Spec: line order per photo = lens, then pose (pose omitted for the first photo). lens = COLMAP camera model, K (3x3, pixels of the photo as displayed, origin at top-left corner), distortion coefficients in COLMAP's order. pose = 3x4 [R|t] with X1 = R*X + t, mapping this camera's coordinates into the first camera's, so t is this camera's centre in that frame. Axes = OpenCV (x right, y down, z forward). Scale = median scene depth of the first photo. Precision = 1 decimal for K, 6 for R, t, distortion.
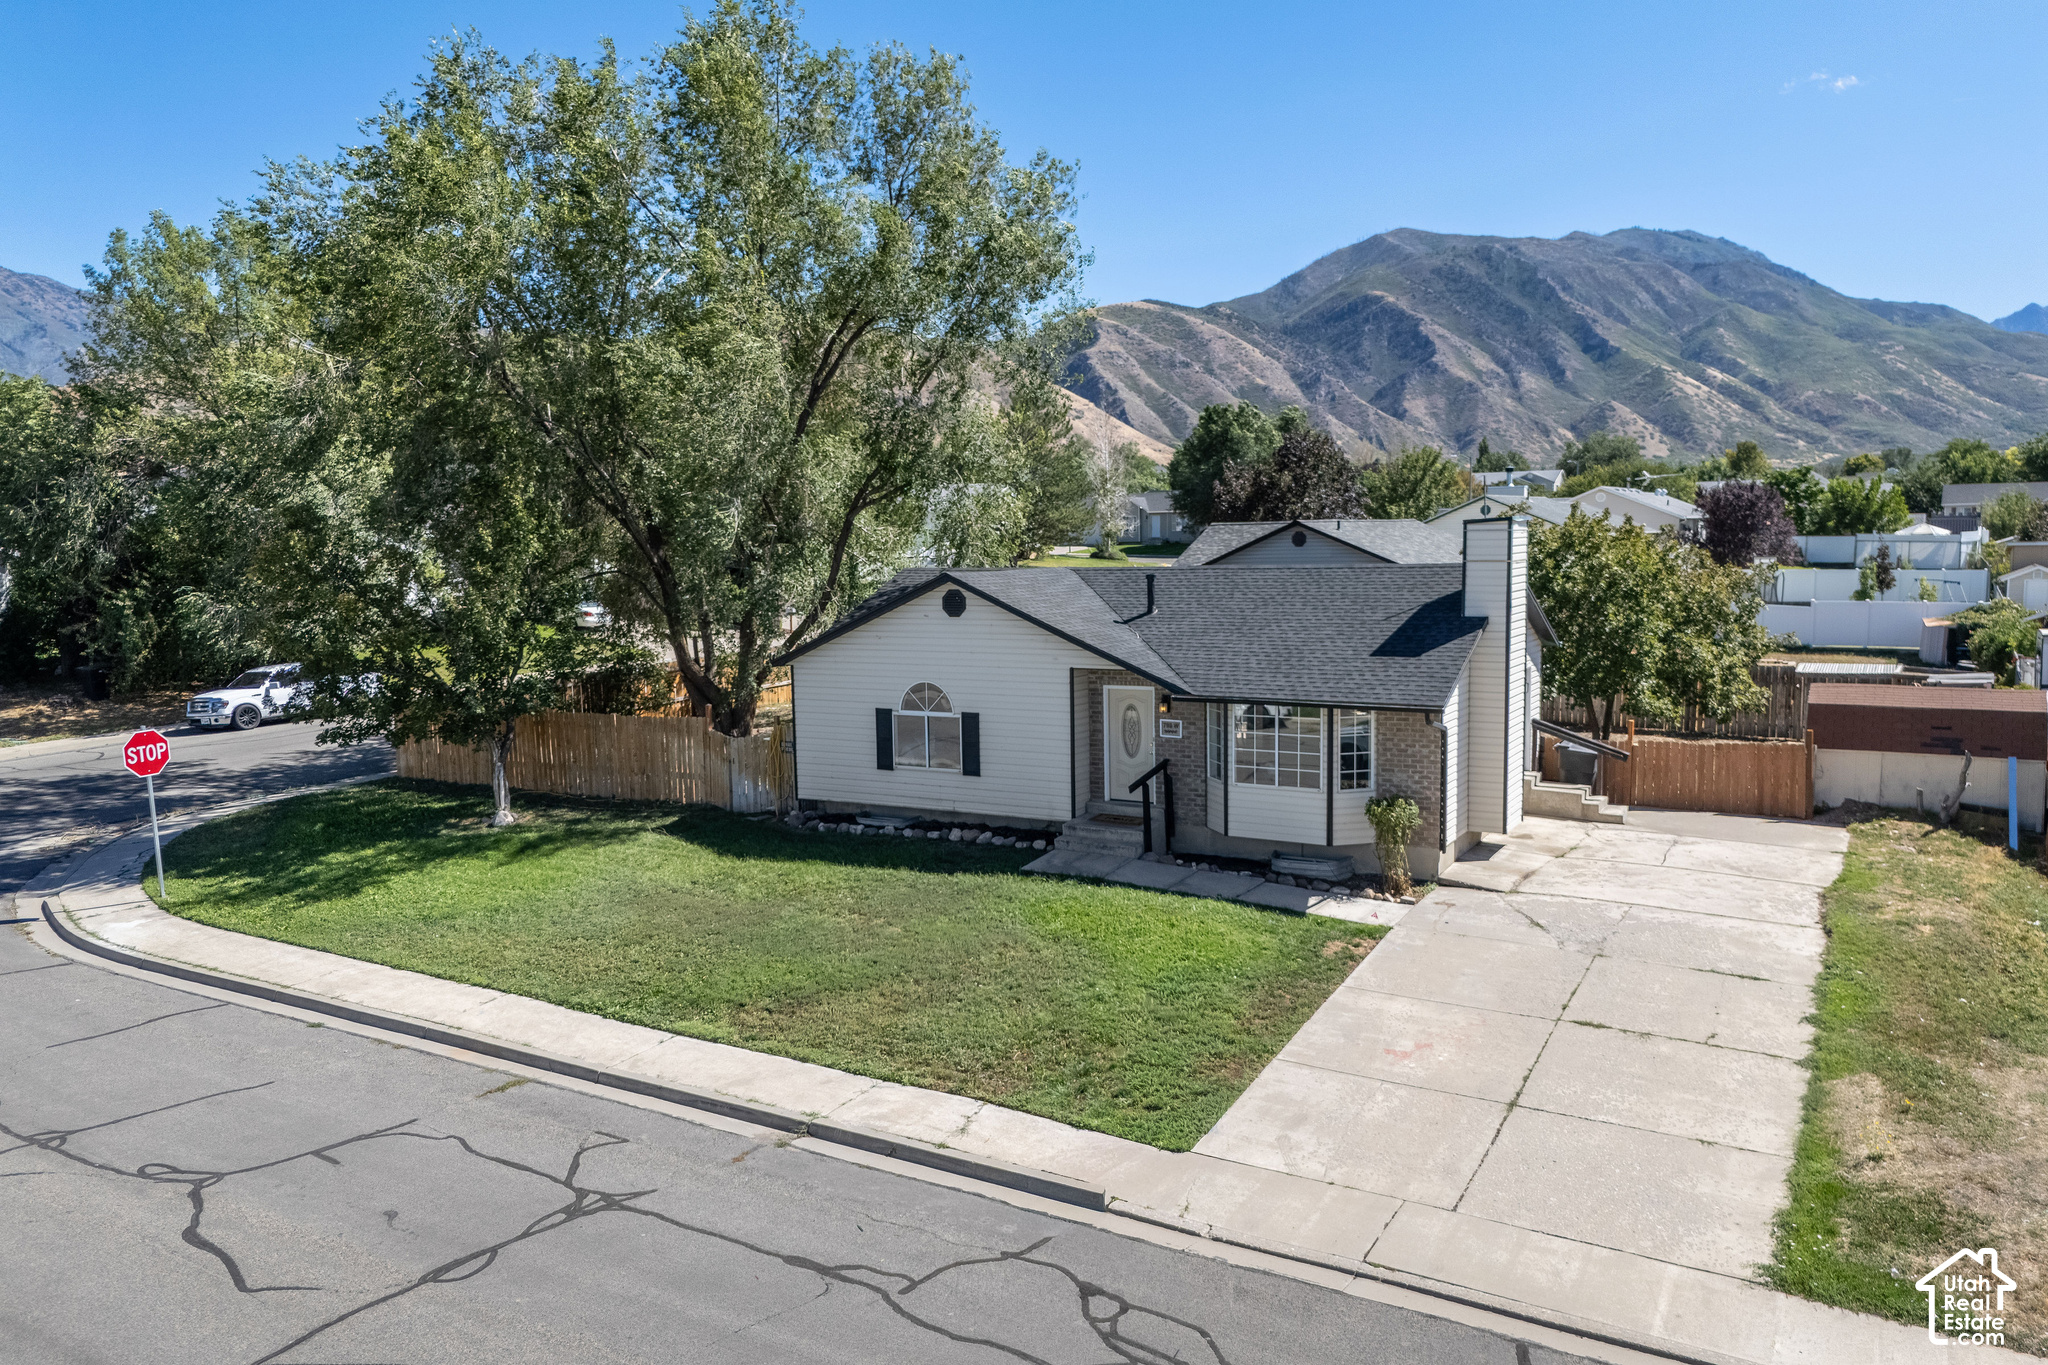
lens RADIAL K [[1509.9, 0, 1015.0], [0, 1509.9, 679.9], [0, 0, 1]] dist [0.069072, -0.082855]
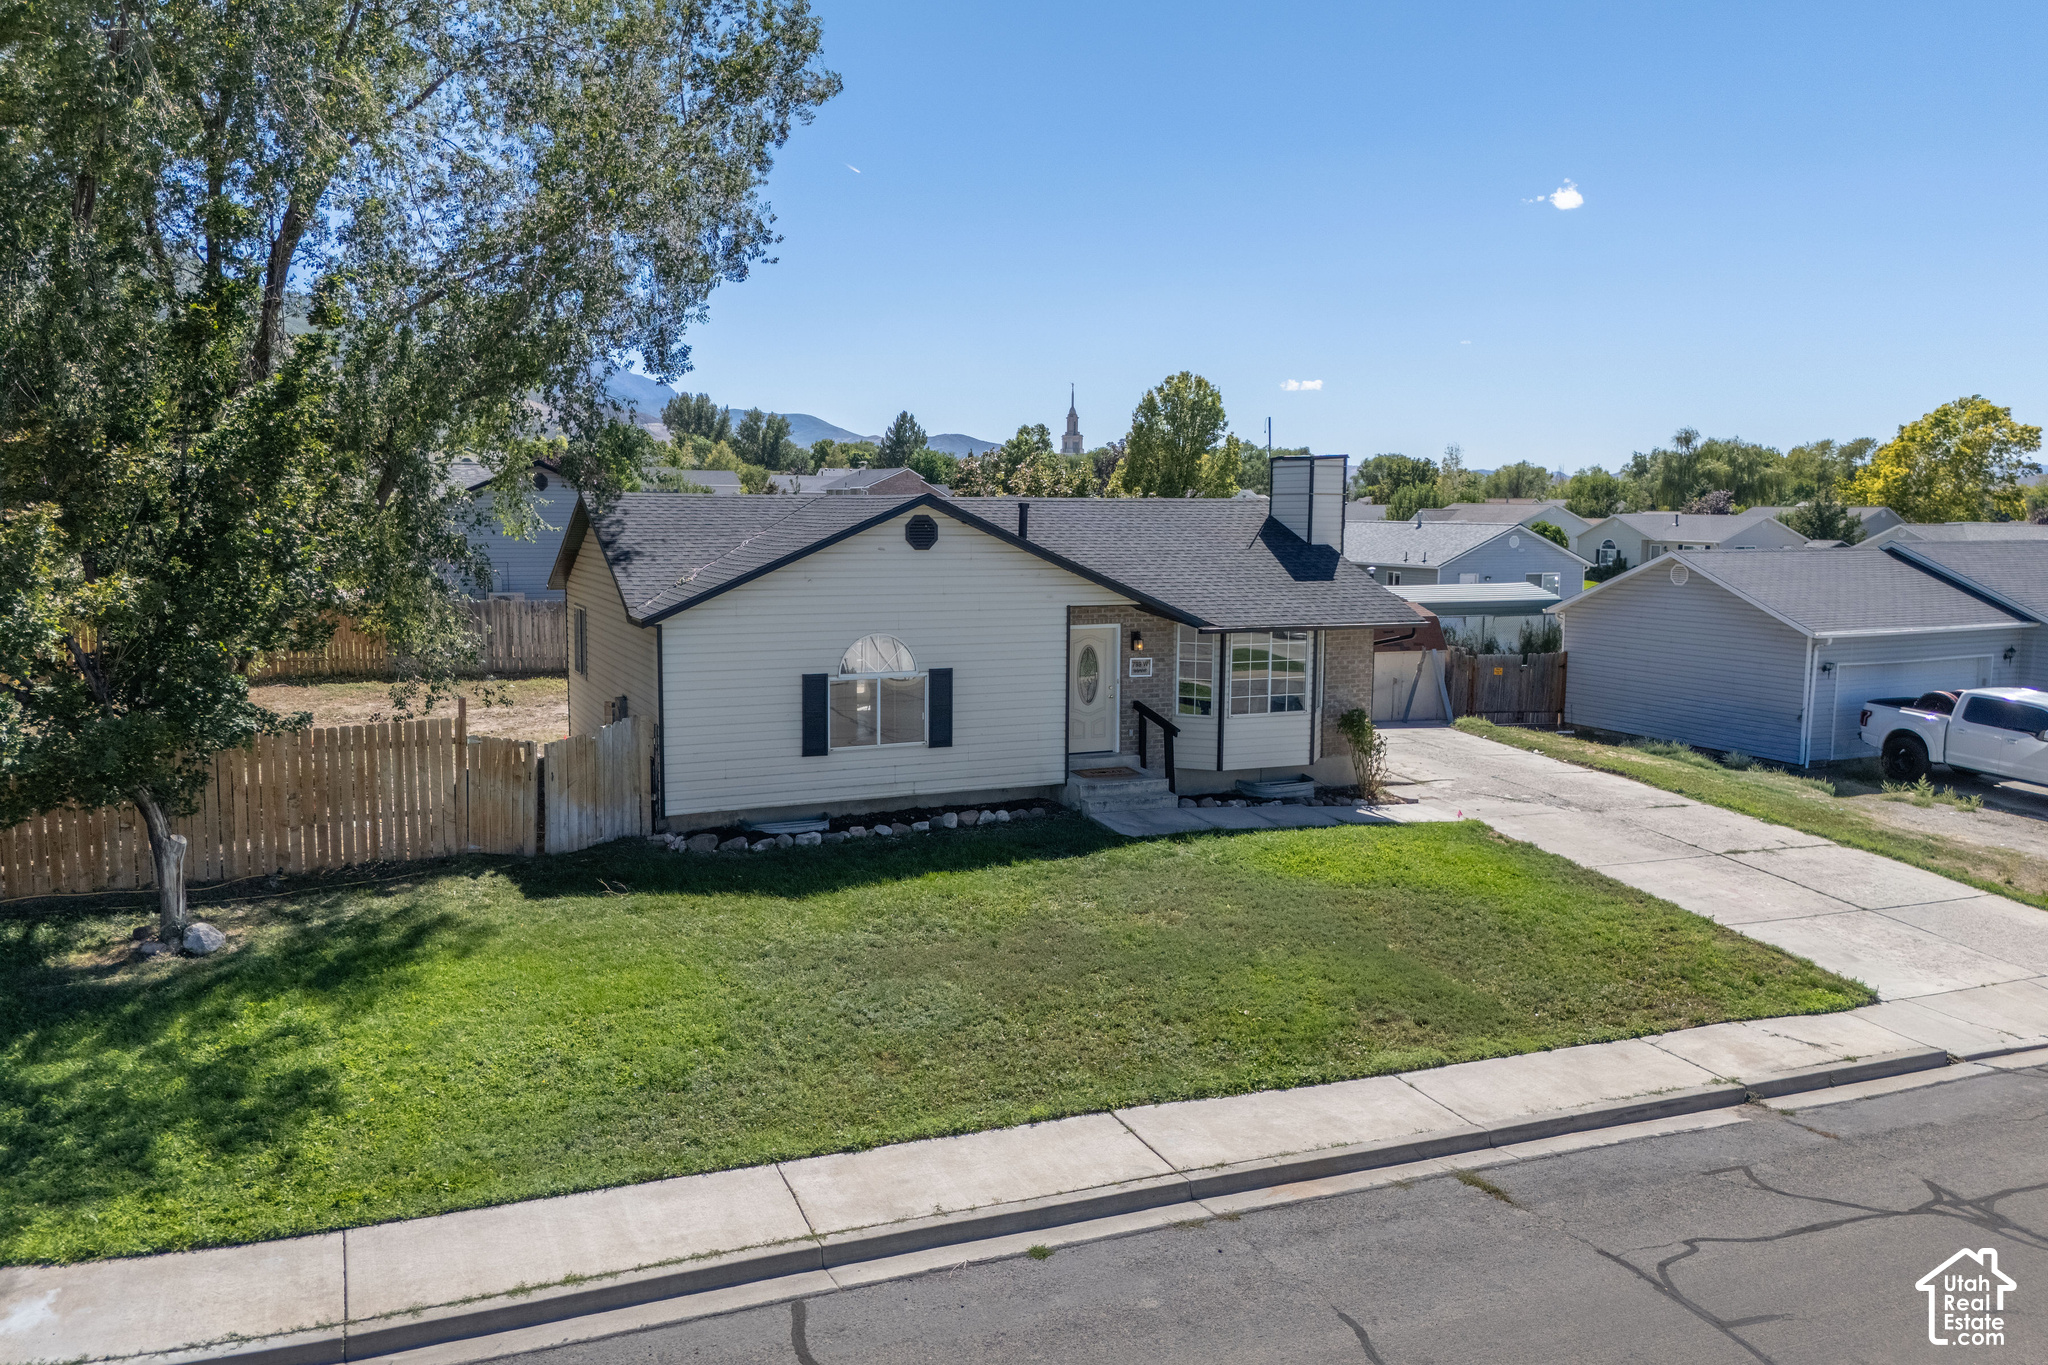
lens RADIAL K [[1504.4, 0, 1013.6], [0, 1504.4, 650.6], [0, 0, 1]] dist [0.079061, -0.081242]
pose [[0.579760, -0.053780, 0.813010, -0.747513], [0.060750, 0.997895, 0.022688, -0.004017], [-0.812519, 0.036237, 0.581807, 0.565214]]
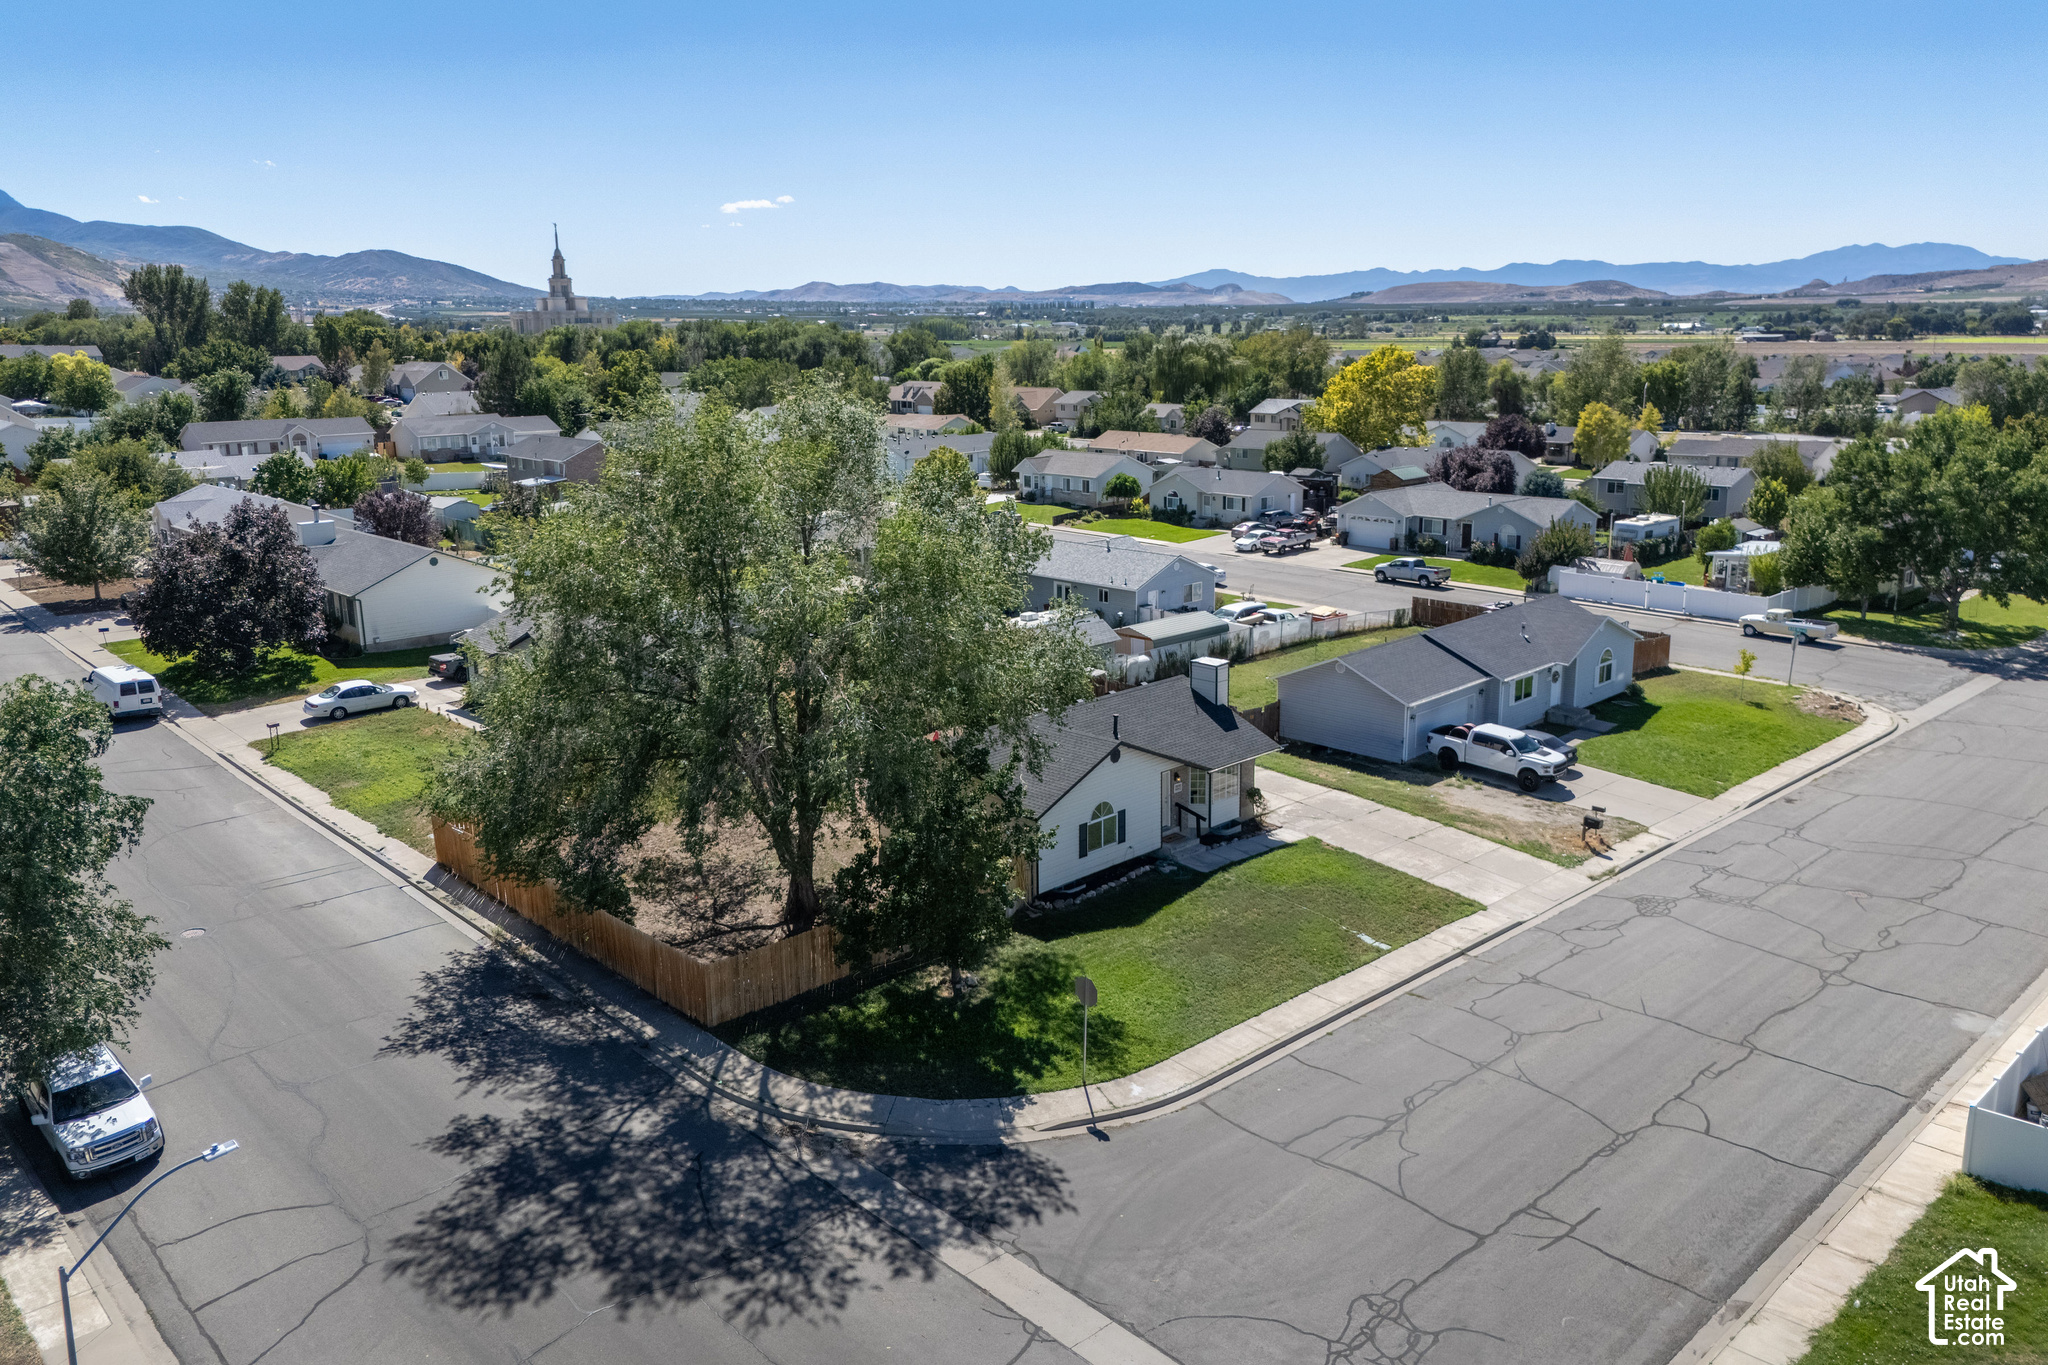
lens RADIAL K [[1509.9, 0, 1015.0], [0, 1509.9, 679.9], [0, 0, 1]] dist [0.069072, -0.082855]
pose [[0.269277, -0.206452, 0.940674, -2.005619], [0.100929, 0.977423, 0.185625, -0.555590], [-0.957759, 0.044957, 0.284035, 0.669353]]
